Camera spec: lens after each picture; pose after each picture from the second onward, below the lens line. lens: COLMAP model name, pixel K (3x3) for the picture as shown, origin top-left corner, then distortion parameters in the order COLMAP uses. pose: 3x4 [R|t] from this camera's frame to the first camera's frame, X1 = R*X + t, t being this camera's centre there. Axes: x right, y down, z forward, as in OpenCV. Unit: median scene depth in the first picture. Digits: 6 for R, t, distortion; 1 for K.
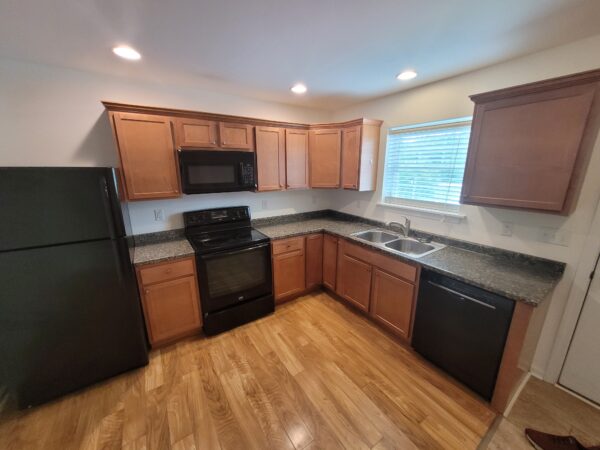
lens RADIAL K [[232.5, 0, 300.0], [0, 232.5, 225.0], [0, 0, 1]] dist [-0.000317, -0.000077]
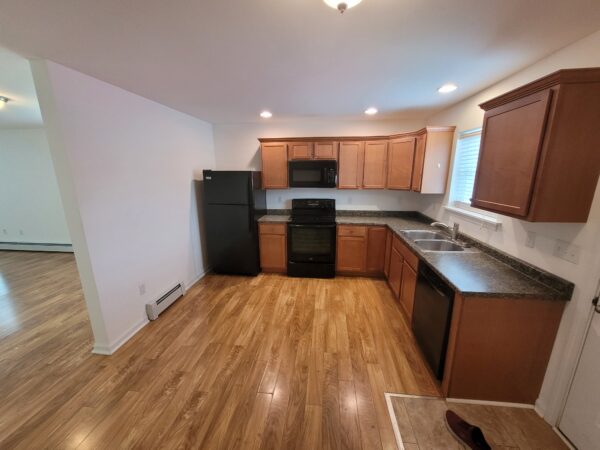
lens RADIAL K [[232.5, 0, 300.0], [0, 232.5, 225.0], [0, 0, 1]] dist [-0.000317, -0.000077]
pose [[0.762795, 0.147653, -0.629557, 0.600294], [-0.156614, 0.986780, 0.041674, 0.049480], [0.627388, 0.066809, 0.775836, -0.212502]]
